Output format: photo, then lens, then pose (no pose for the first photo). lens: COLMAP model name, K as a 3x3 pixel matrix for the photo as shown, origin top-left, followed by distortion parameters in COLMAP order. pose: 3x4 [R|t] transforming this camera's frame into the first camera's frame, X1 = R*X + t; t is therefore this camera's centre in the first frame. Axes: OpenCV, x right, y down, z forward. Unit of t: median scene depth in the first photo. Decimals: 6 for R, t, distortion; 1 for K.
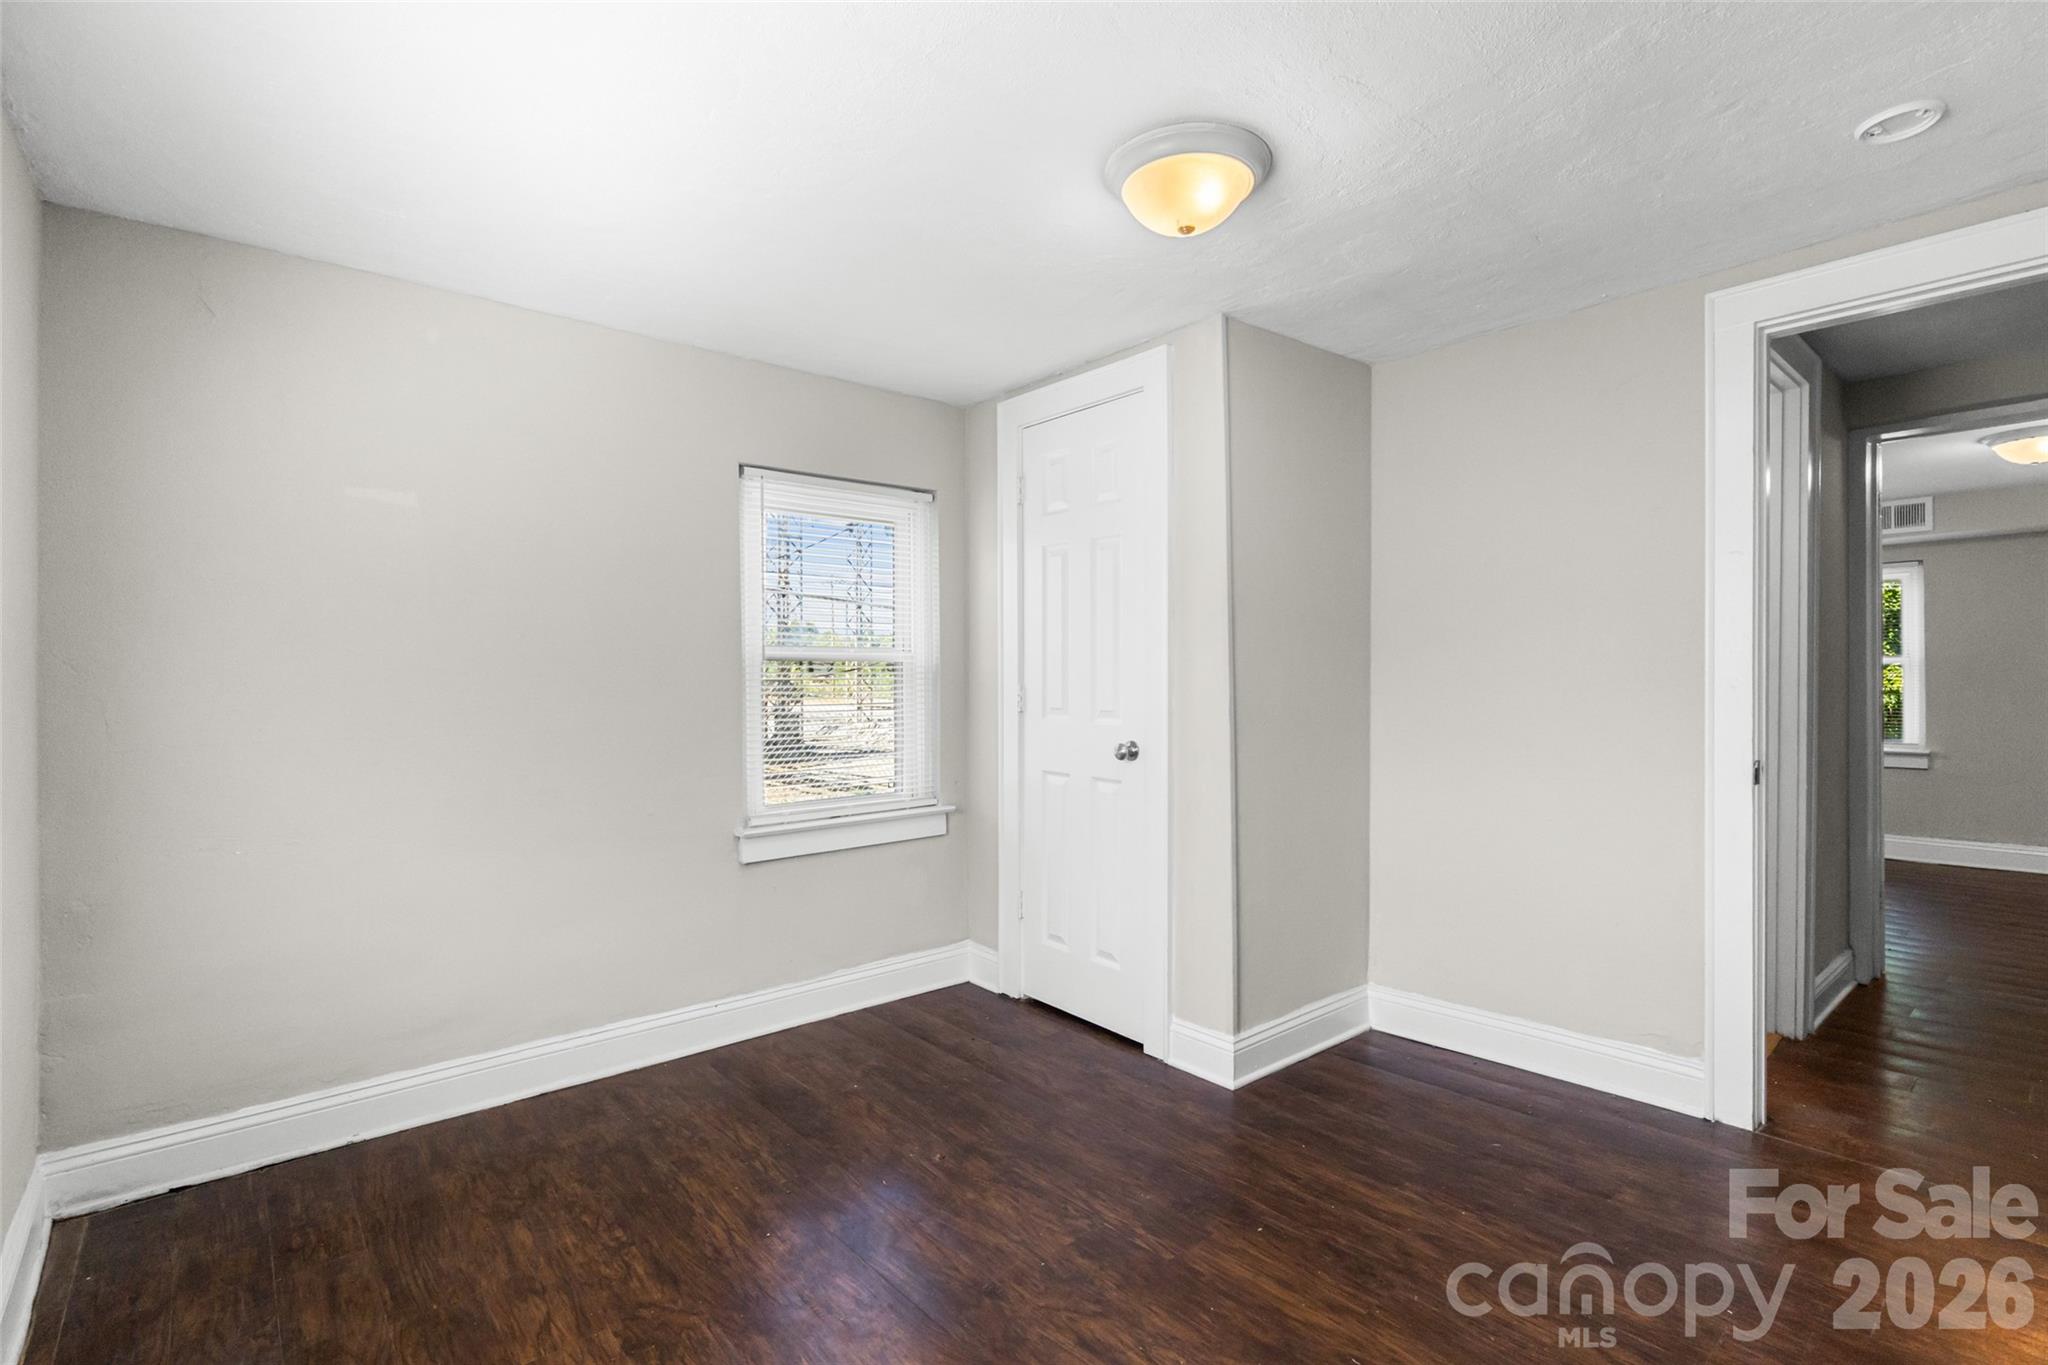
lens RADIAL K [[949.1, 0, 1043.7], [0, 949.1, 676.7], [0, 0, 1]] dist [-0.004292, -0.000520]
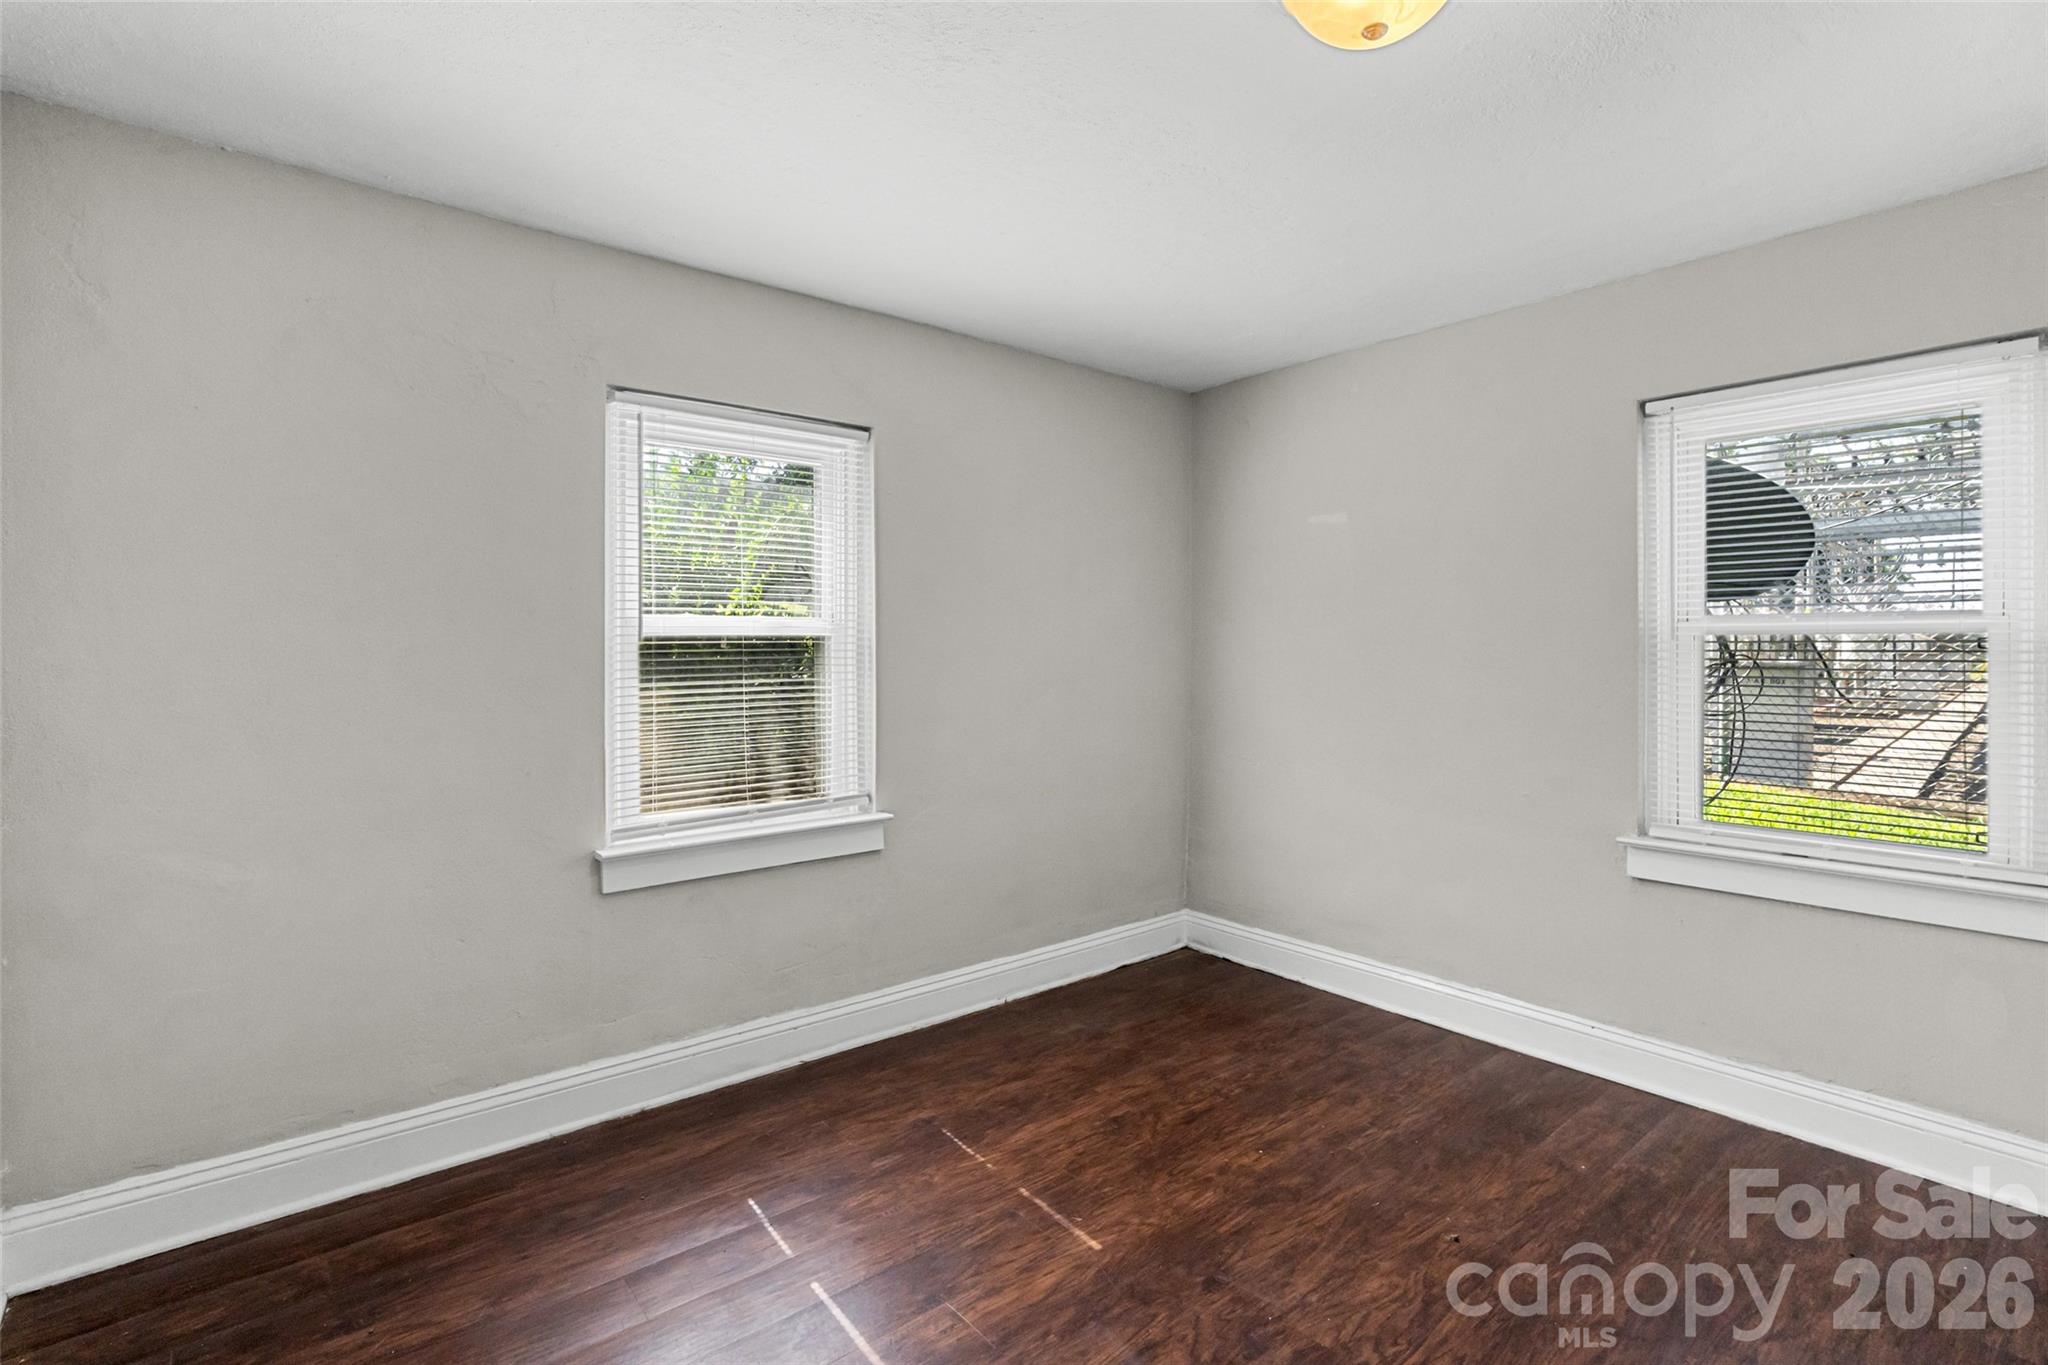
lens RADIAL K [[949.1, 0, 1029.6], [0, 949.1, 666.2], [0, 0, 1]] dist [-0.004292, -0.000520]
pose [[-0.035342, 0.014123, -0.999275, 0.648232], [-0.001080, 0.999899, 0.014170, -0.002654], [0.999375, 0.001580, -0.035323, 0.592909]]
